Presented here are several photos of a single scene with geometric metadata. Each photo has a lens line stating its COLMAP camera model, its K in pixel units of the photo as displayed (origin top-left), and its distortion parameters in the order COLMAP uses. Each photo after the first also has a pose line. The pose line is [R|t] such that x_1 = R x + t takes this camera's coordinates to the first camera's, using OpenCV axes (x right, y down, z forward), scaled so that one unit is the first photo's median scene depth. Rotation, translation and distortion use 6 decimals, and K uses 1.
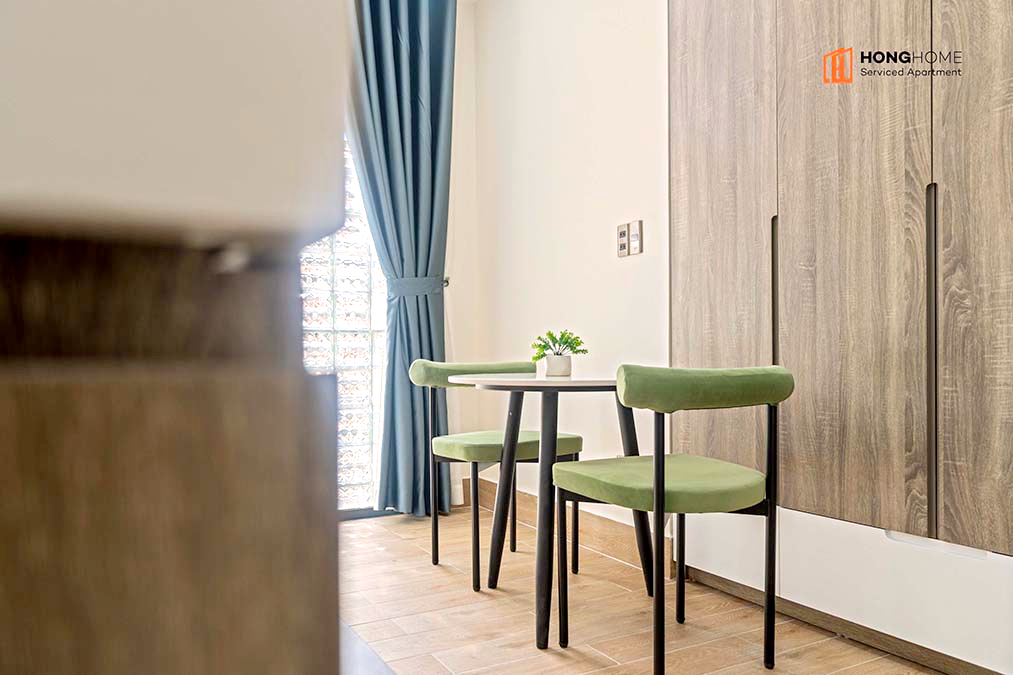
lens RADIAL K [[760.1, 0, 514.2], [0, 760.1, 373.1], [0, 0, 1]] dist [0.001347, -0.004695]
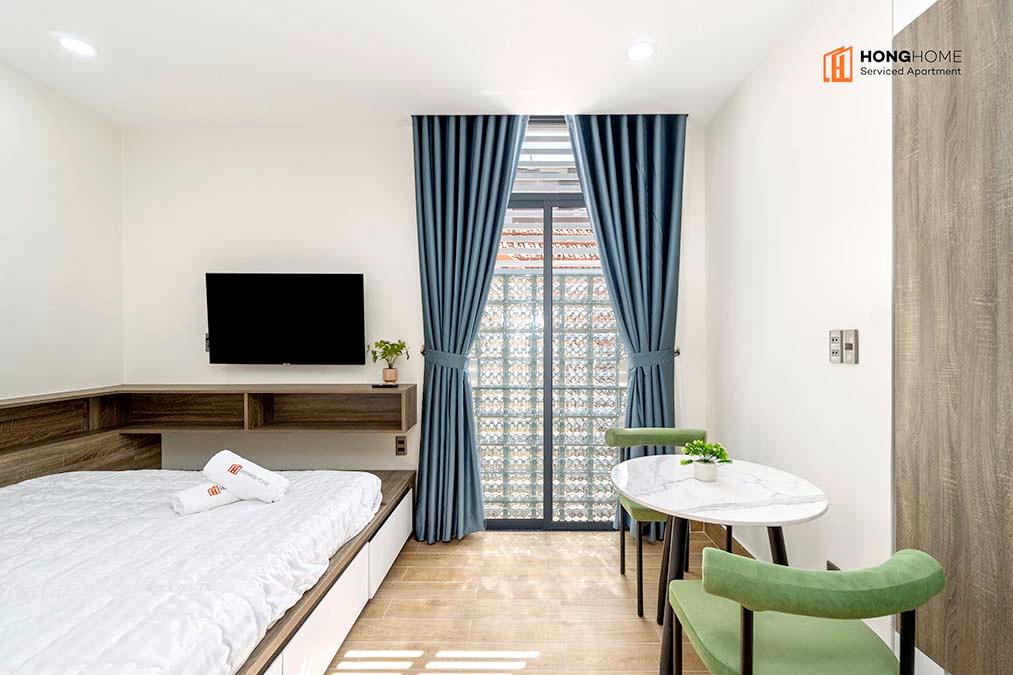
lens RADIAL K [[444.4, 0, 529.2], [0, 444.4, 342.1], [0, 0, 1]] dist [-0.002845, -0.001245]
pose [[0.868559, 0.009276, -0.495500, 0.097464], [-0.014447, 0.999874, -0.006605, -0.197910], [0.495376, 0.012895, 0.868583, 0.356821]]
